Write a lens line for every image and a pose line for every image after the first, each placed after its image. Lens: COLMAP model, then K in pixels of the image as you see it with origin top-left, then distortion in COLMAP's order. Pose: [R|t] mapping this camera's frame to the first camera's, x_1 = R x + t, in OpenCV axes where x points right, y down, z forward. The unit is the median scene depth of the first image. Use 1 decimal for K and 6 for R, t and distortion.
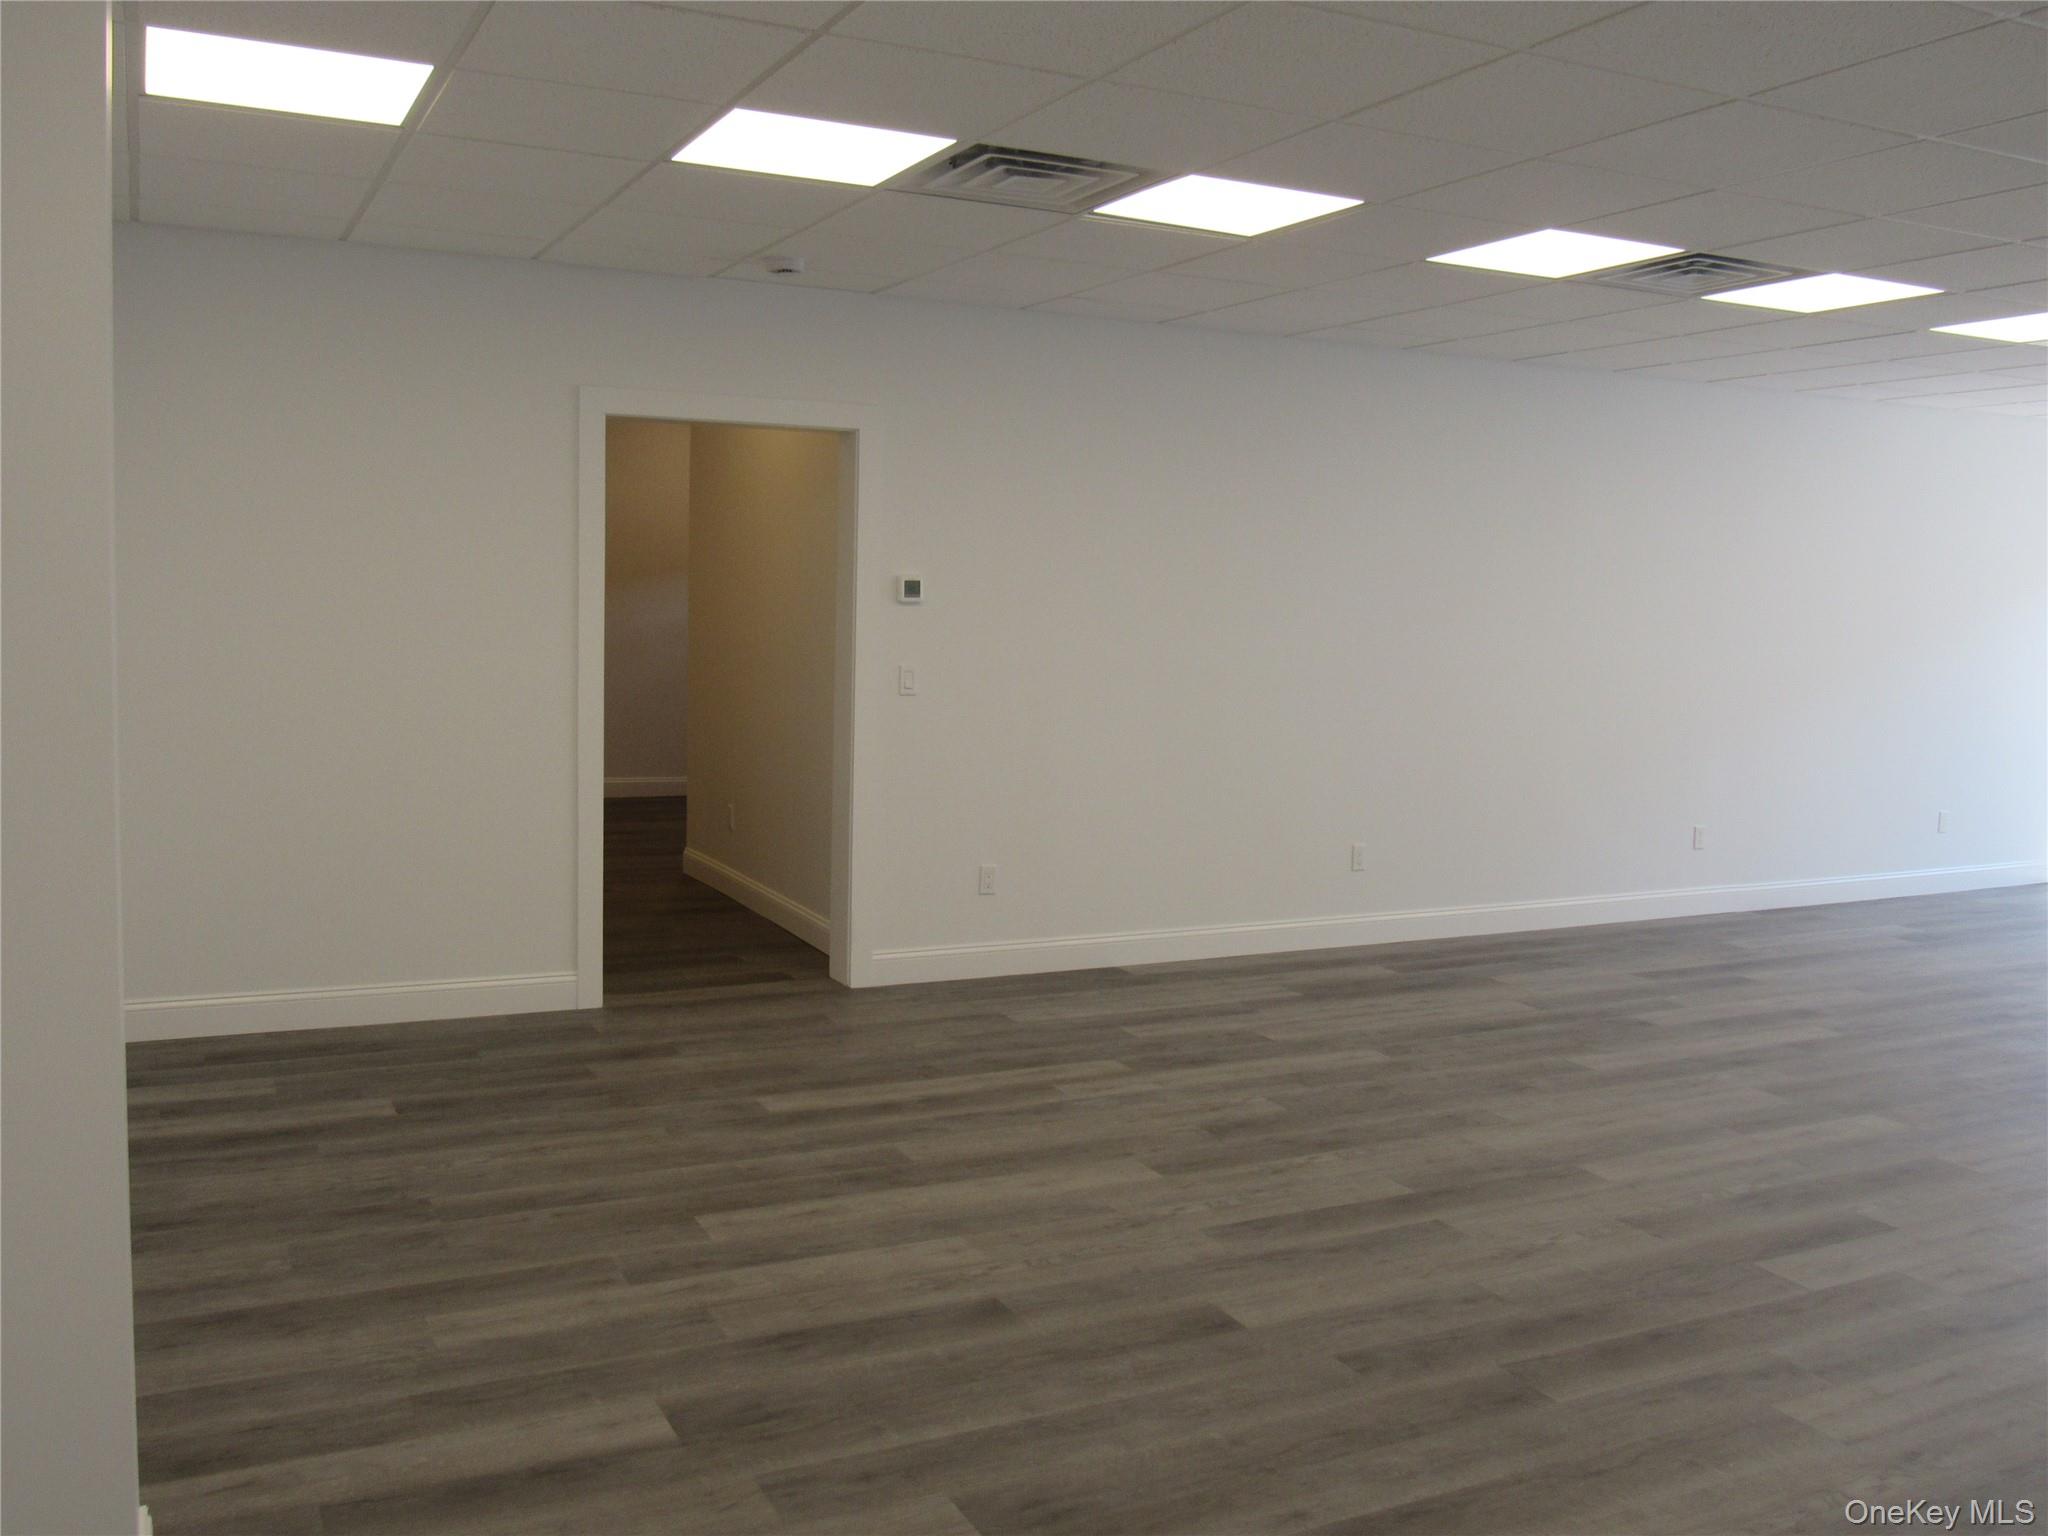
lens RADIAL K [[1770.3, 0, 1022.6], [0, 1770.3, 761.2], [0, 0, 1]] dist [-0.009169, -0.004138]
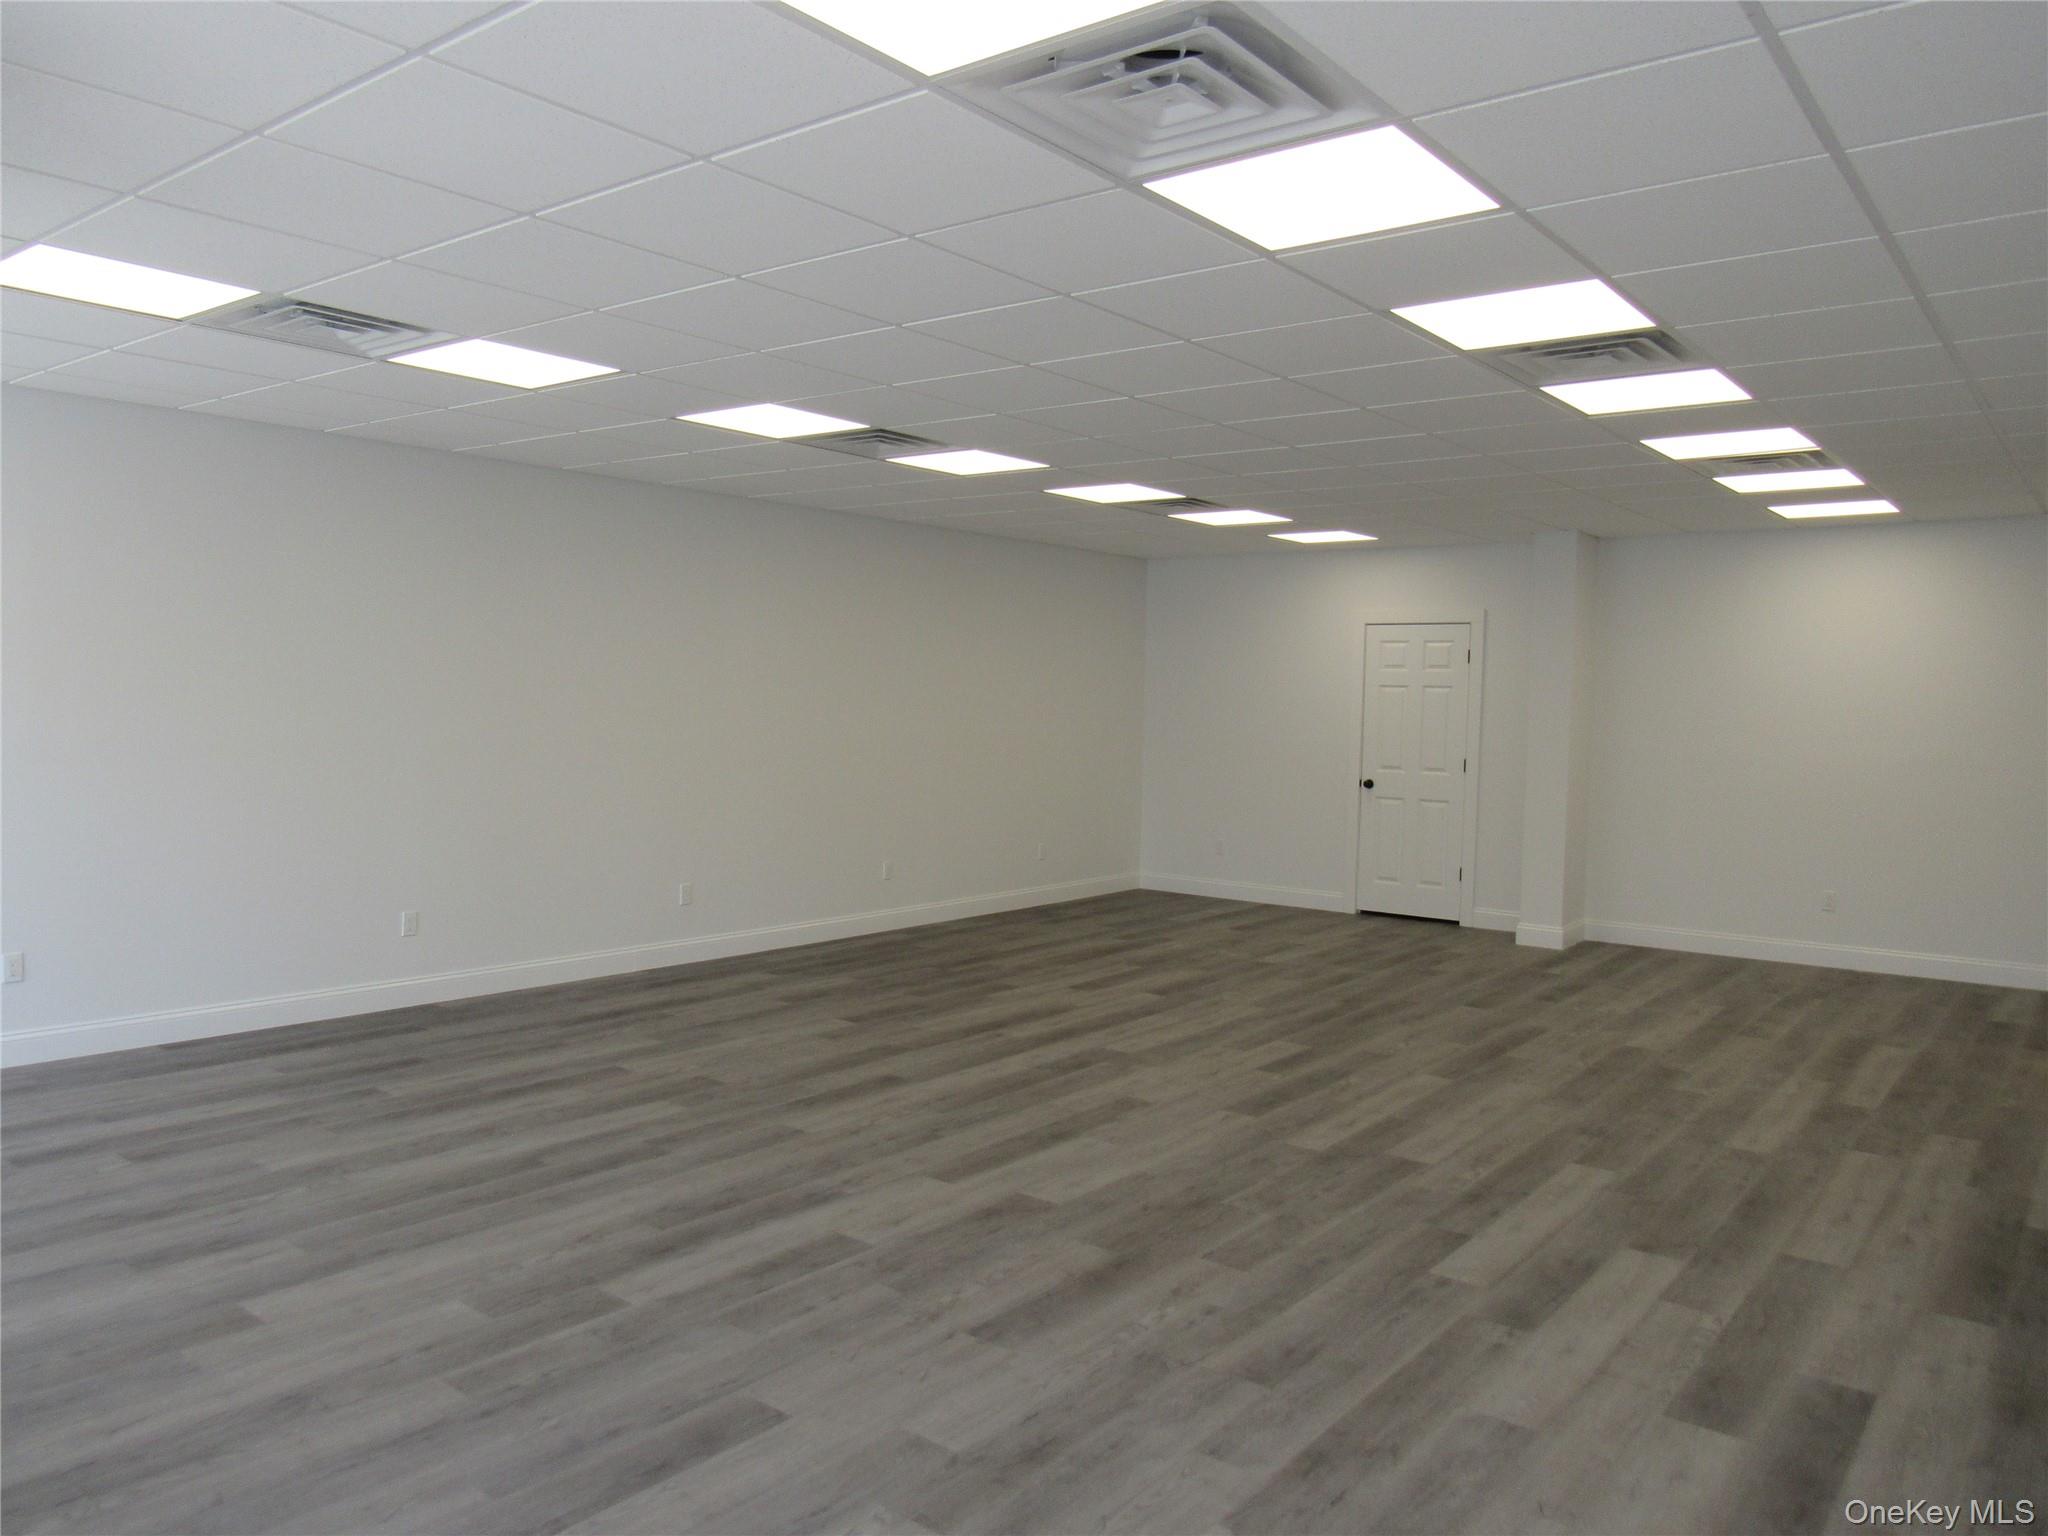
lens RADIAL K [[1473.6, 0, 982.7], [0, 1473.6, 732.3], [0, 0, 1]] dist [-0.052473, 0.023981]
pose [[-0.913597, -0.027393, -0.405697, 1.115807], [-0.078310, 0.990904, 0.109442, -0.154560], [0.399009, 0.131756, -0.907432, 1.811603]]
